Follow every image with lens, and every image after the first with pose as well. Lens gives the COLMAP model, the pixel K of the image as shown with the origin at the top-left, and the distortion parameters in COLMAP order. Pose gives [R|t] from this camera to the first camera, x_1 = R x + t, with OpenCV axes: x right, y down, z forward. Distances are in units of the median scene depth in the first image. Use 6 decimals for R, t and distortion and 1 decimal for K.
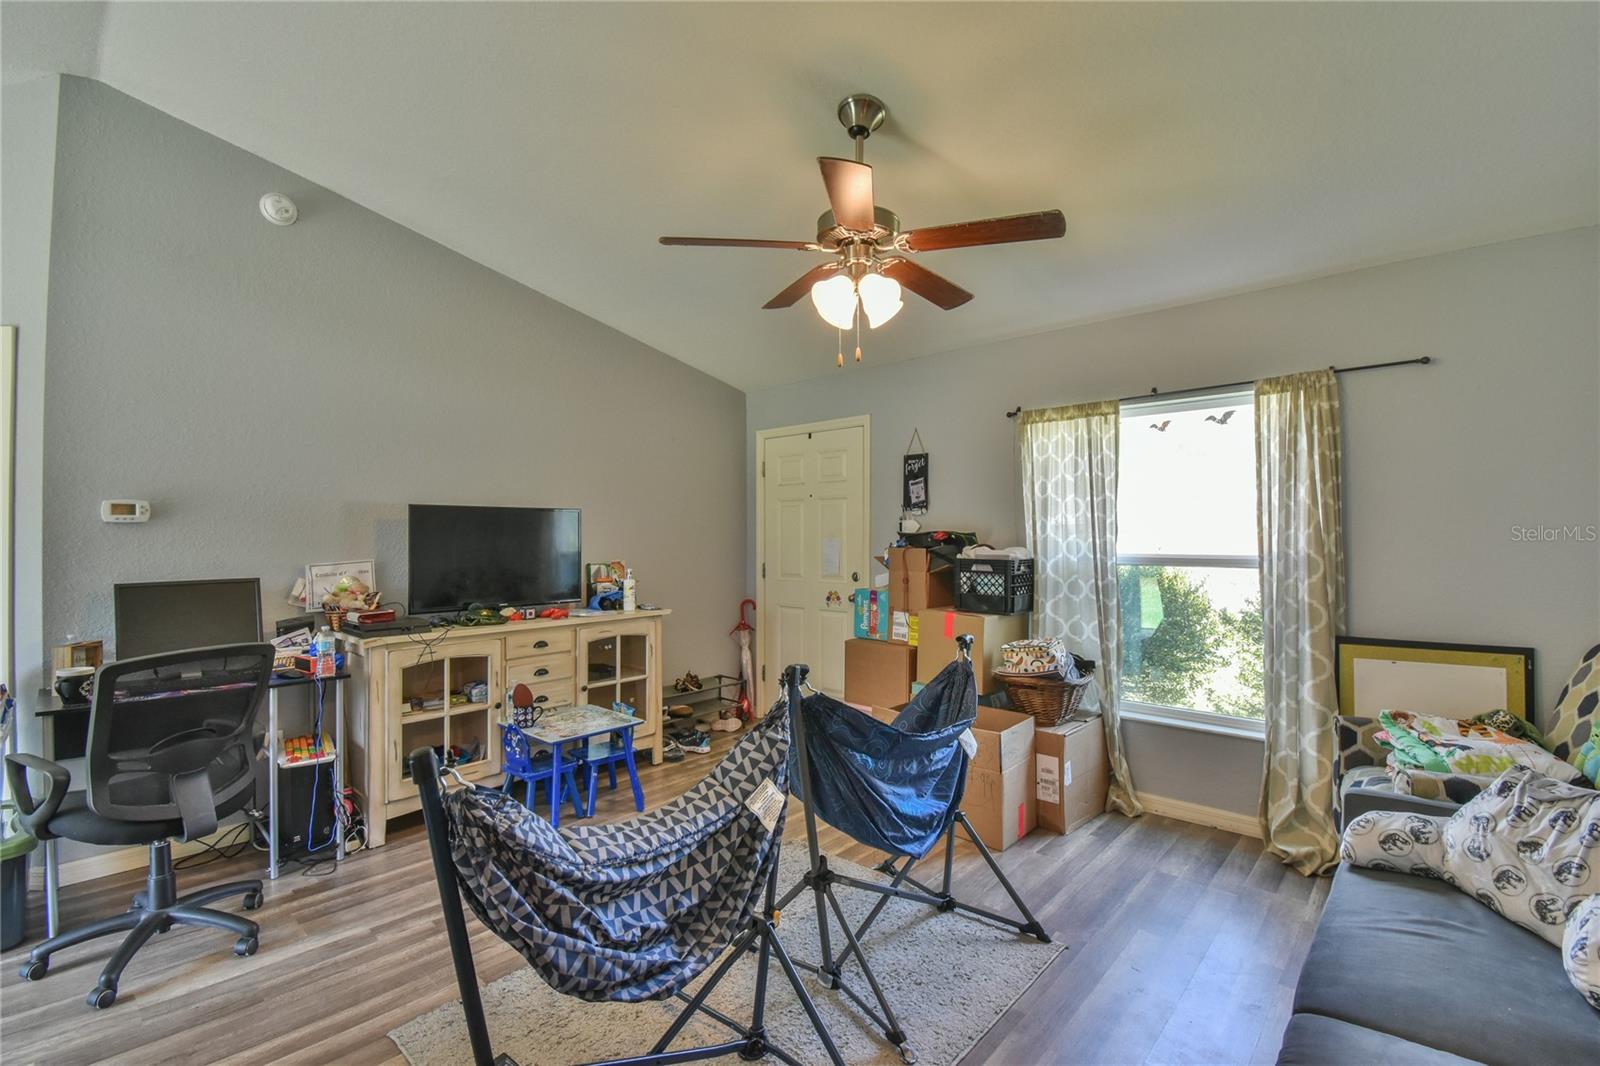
lens RADIAL K [[711.0, 0, 806.2], [0, 711.0, 531.0], [0, 0, 1]] dist [0.014351, -0.021737]
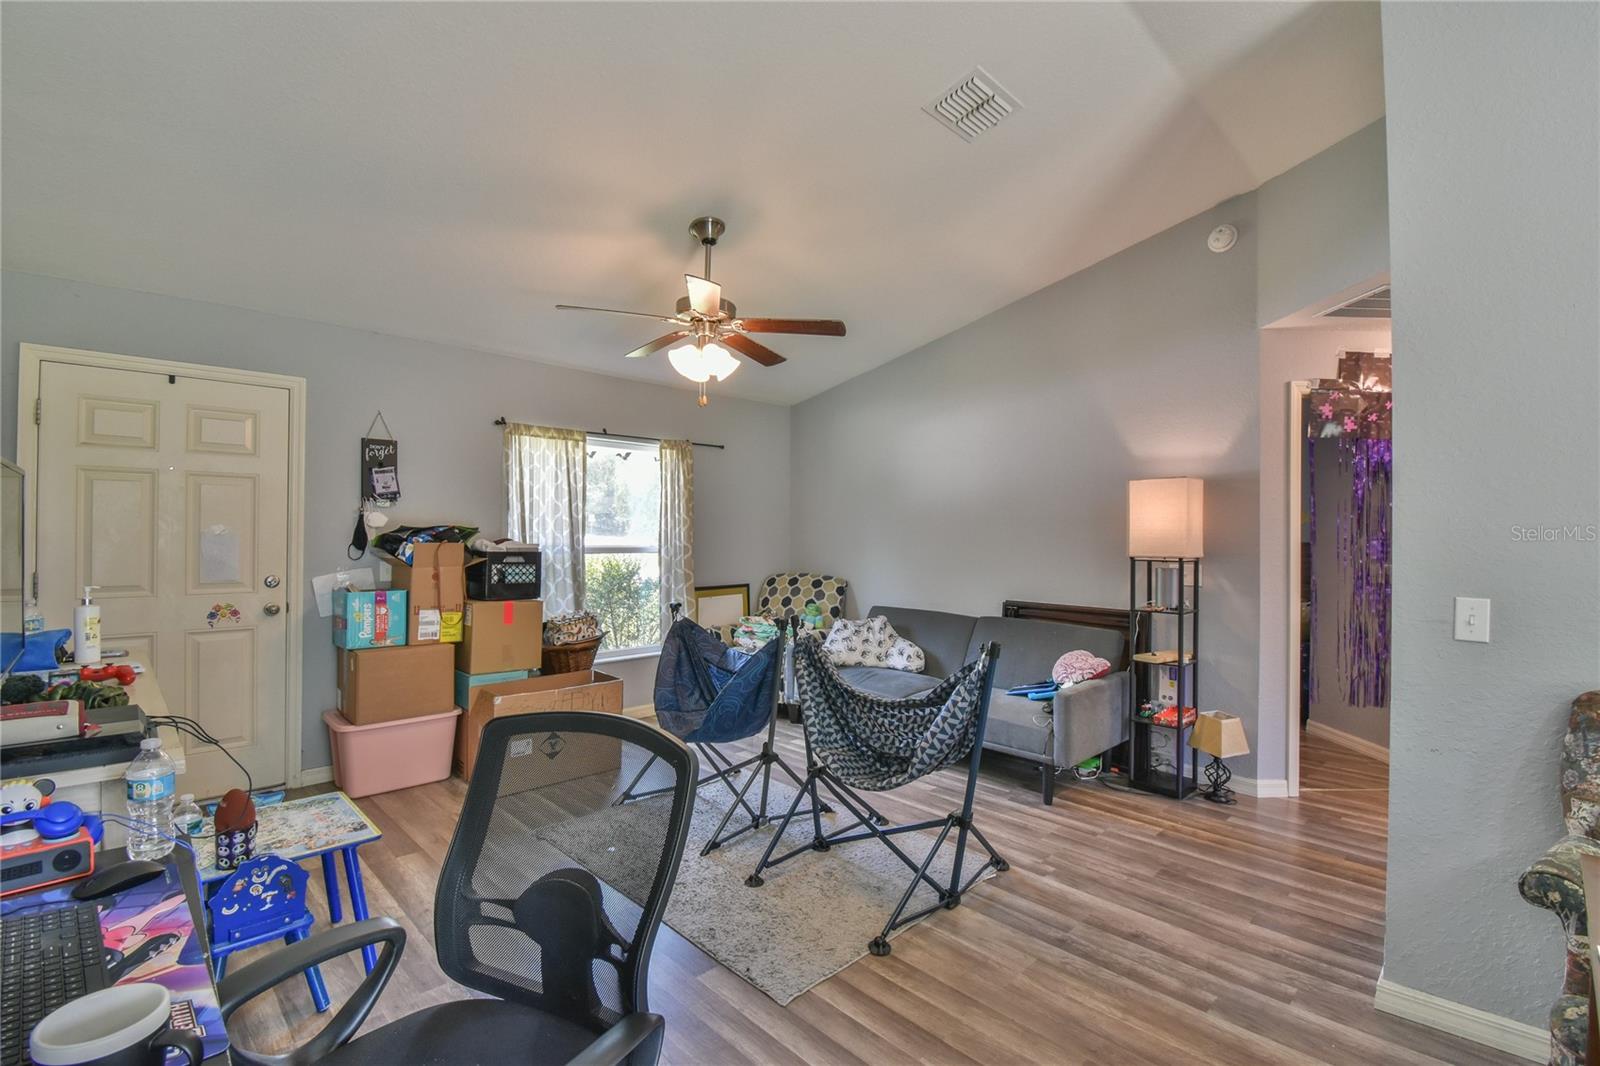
lens RADIAL K [[711.0, 0, 806.2], [0, 711.0, 531.0], [0, 0, 1]] dist [0.014351, -0.021737]
pose [[0.052076, 0.004249, 0.998634, -0.853450], [-0.018111, 0.999831, -0.003310, 0.002019], [-0.998479, -0.017914, 0.052144, 0.480362]]
